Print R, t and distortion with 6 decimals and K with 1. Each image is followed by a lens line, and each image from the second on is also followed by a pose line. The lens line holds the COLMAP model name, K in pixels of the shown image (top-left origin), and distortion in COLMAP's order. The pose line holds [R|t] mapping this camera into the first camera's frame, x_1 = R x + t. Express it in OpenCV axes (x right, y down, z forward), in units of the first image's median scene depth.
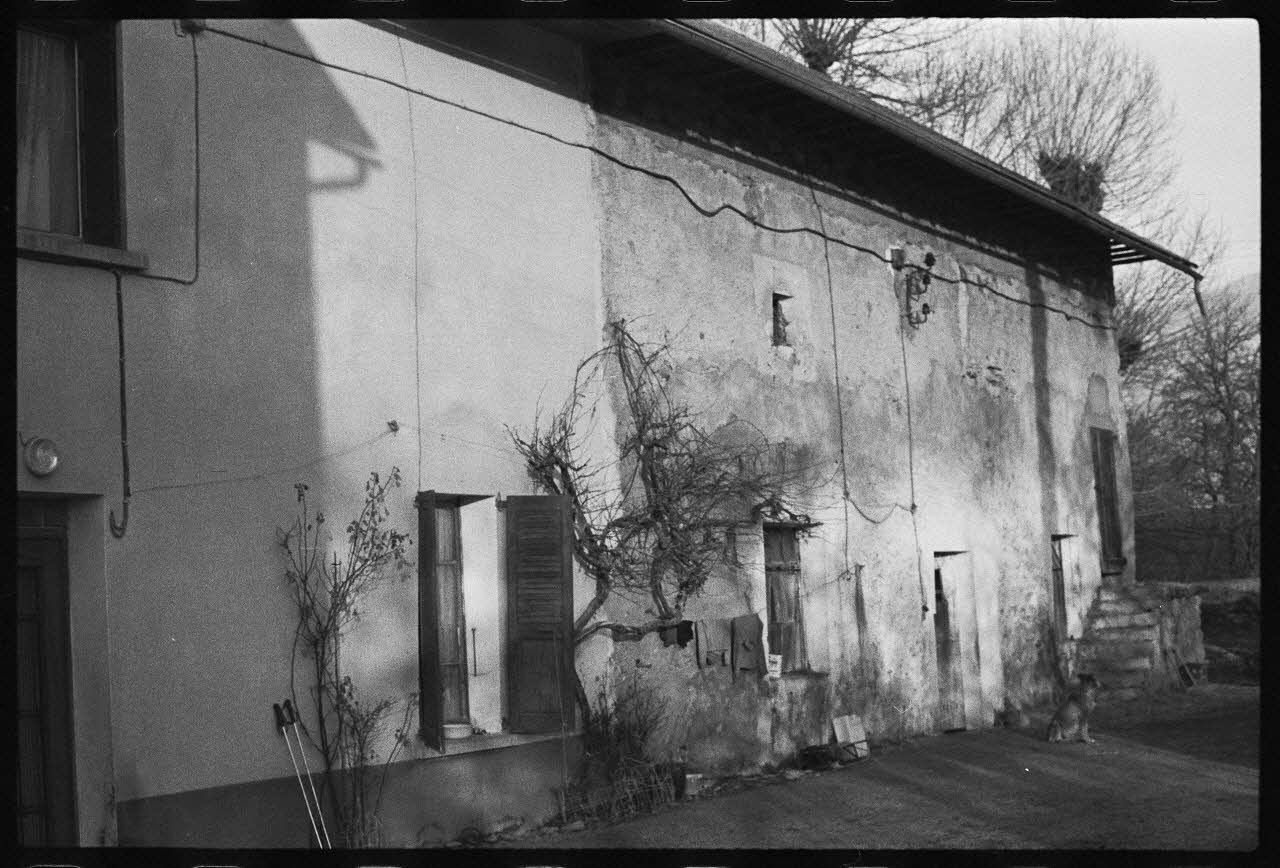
lens RADIAL K [[1708.5, 0, 640.0], [0, 1708.5, 434.0], [0, 0, 1]] dist [-0.129144, -0.088479]
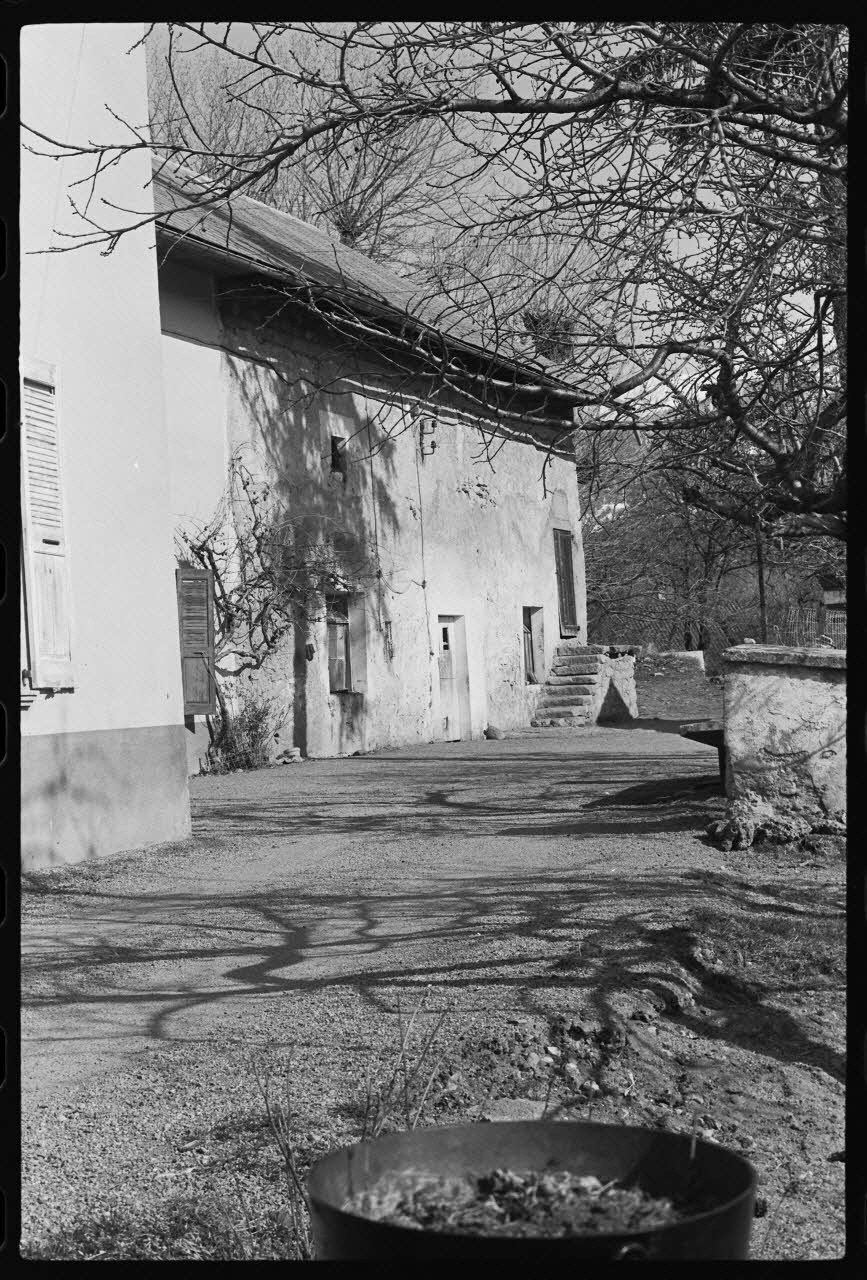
lens RADIAL K [[1708.5, 0, 433.5], [0, 1708.5, 640.0], [0, 0, 1]] dist [-0.129144, -0.088479]
pose [[0.985918, -0.004433, 0.167172, -0.073347], [-0.005541, 0.998234, 0.059150, 0.005687], [-0.167139, -0.059243, 0.984152, -0.426478]]
